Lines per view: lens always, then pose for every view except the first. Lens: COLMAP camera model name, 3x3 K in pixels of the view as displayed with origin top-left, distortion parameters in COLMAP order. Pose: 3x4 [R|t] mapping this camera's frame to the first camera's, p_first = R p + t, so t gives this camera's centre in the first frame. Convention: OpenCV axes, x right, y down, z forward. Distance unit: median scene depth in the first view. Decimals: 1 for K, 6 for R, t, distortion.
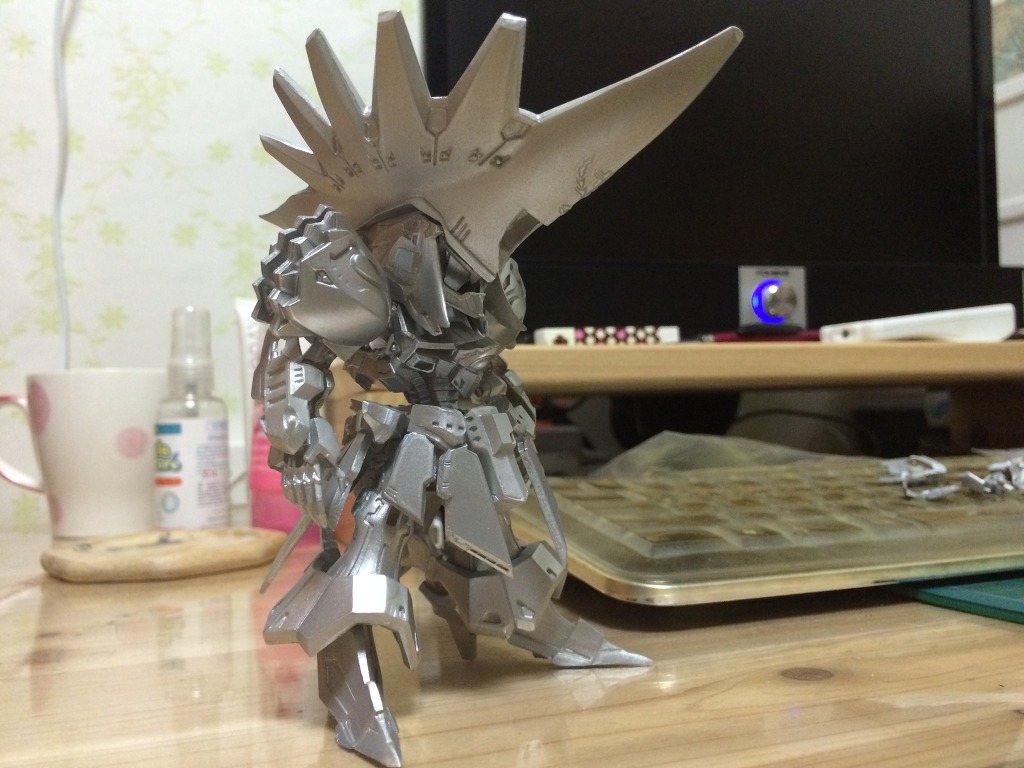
lens RADIAL K [[918.8, 0, 512.5], [0, 918.8, 380.1], [0, 0, 1]] dist [0.076284, -0.128450]
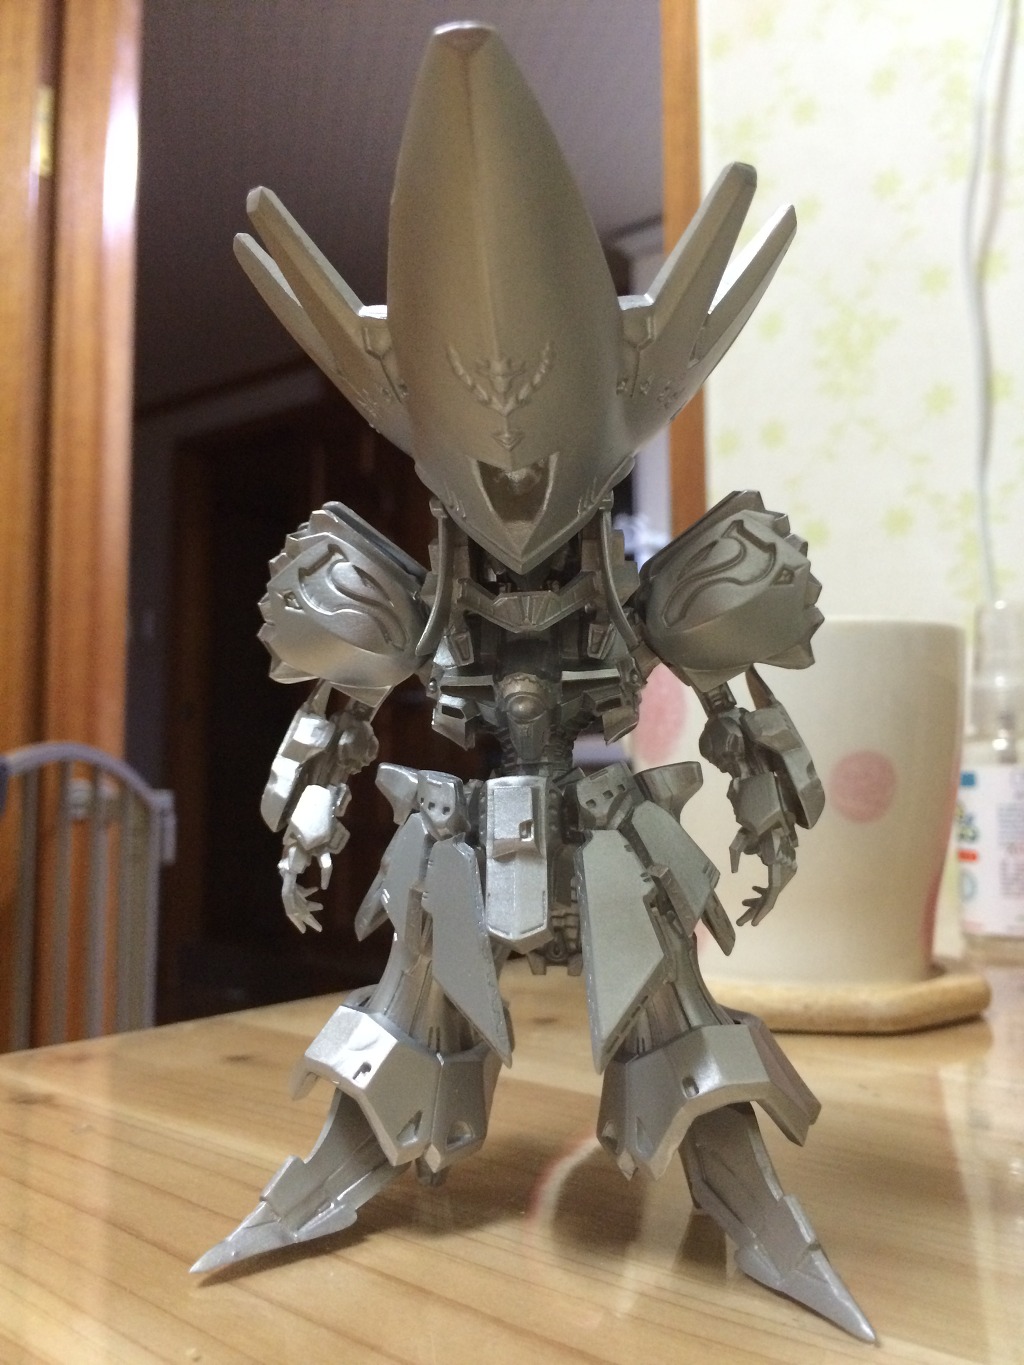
lens RADIAL K [[1224.8, 0, 513.5], [0, 1224.8, 671.4], [0, 0, 1]] dist [0.076284, -0.128450]
pose [[0.472915, -0.038086, -0.880285, 0.694912], [0.021101, 0.999268, -0.031898, -0.015679], [0.880856, -0.003490, 0.473372, 0.611711]]
